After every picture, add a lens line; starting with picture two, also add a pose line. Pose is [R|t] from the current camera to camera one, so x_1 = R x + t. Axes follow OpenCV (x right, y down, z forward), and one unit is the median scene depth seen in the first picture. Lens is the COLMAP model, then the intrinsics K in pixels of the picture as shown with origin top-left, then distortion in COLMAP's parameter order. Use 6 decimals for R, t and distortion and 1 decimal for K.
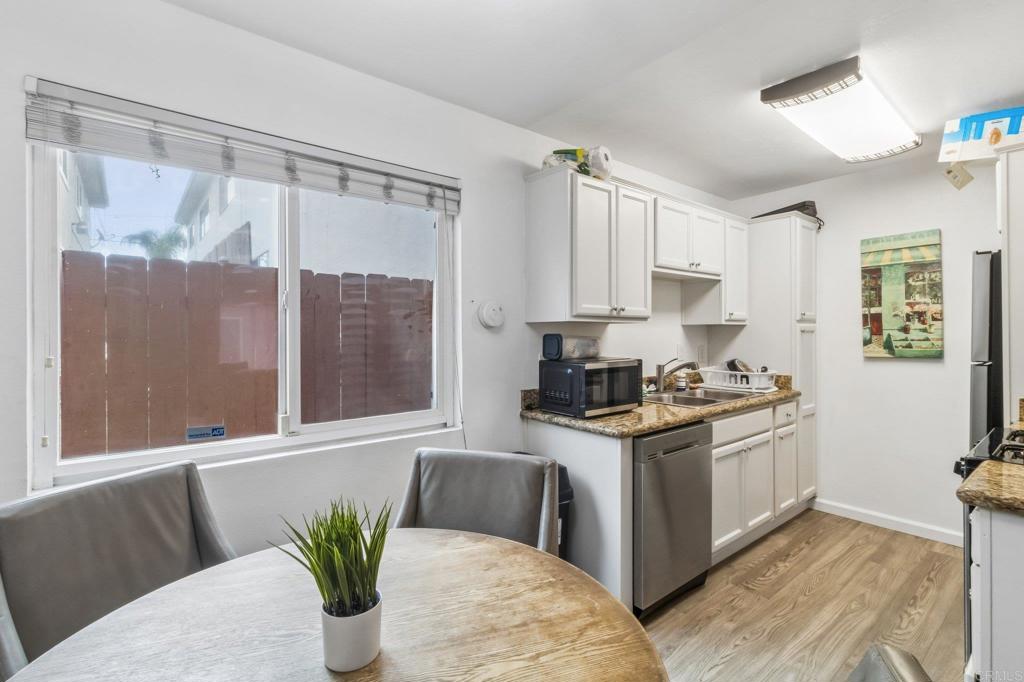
lens RADIAL K [[473.2, 0, 507.1], [0, 473.2, 337.3], [0, 0, 1]] dist [-0.002664, 0.000808]
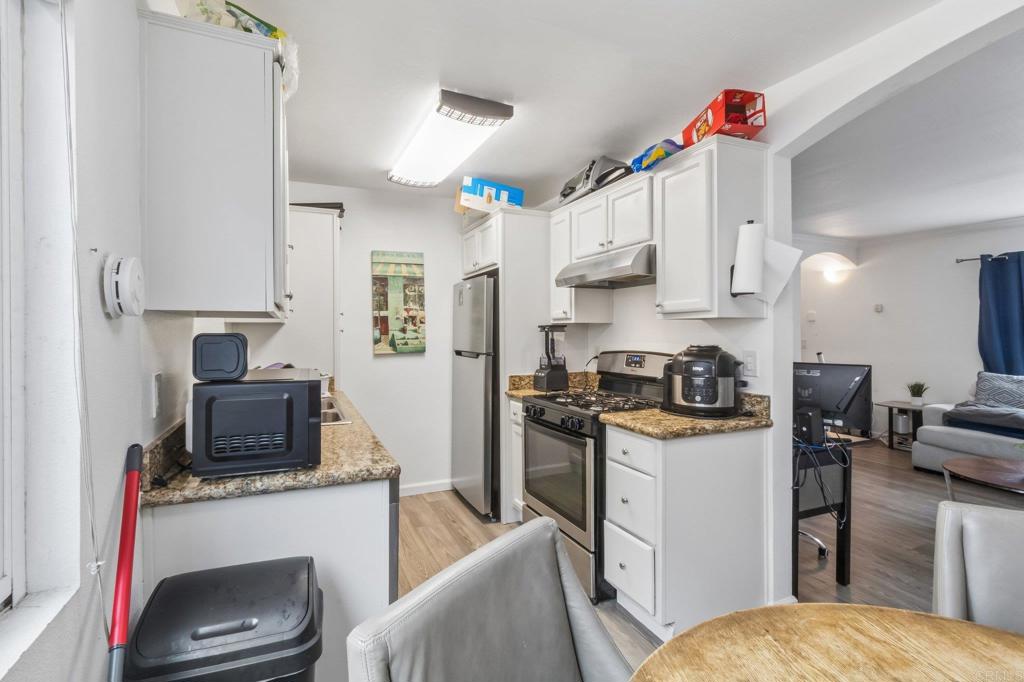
lens RADIAL K [[473.2, 0, 507.1], [0, 473.2, 337.3], [0, 0, 1]] dist [-0.002664, 0.000808]
pose [[0.248003, -0.006532, 0.968737, -0.286587], [0.010133, 0.999940, 0.004148, -0.000645], [-0.968706, 0.008787, 0.248055, 0.449154]]
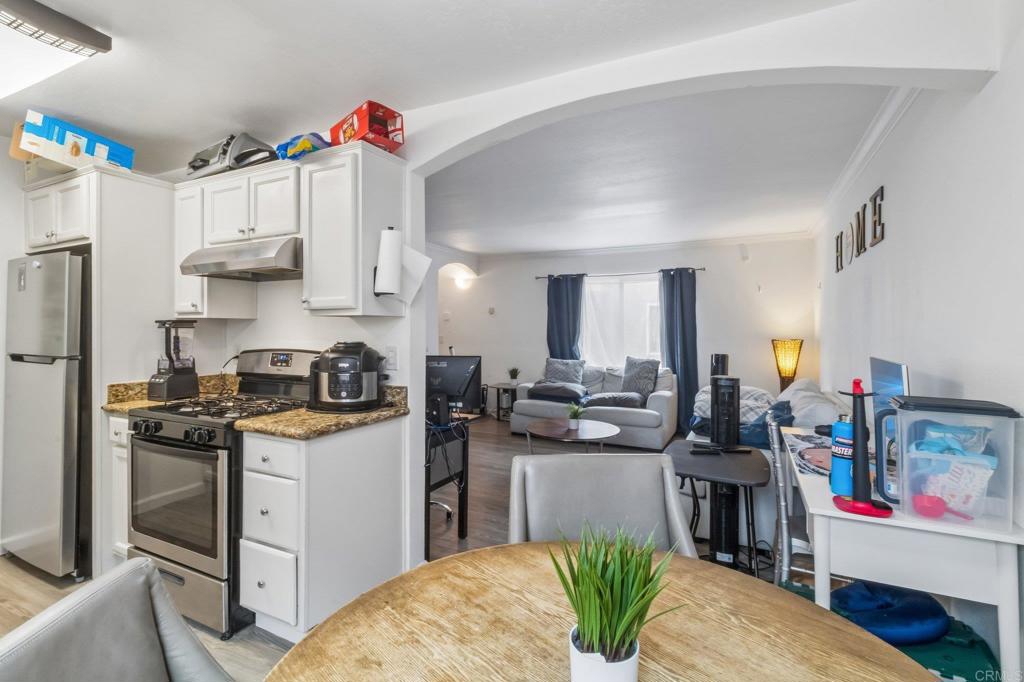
lens RADIAL K [[472.4, 0, 507.5], [0, 472.4, 330.5], [0, 0, 1]] dist [-0.001696, -0.000301]
pose [[-0.421014, 0.000982, 0.907054, -0.288808], [0.008695, 0.999958, 0.002953, -0.000406], [-0.907013, 0.009130, -0.421004, 0.425363]]
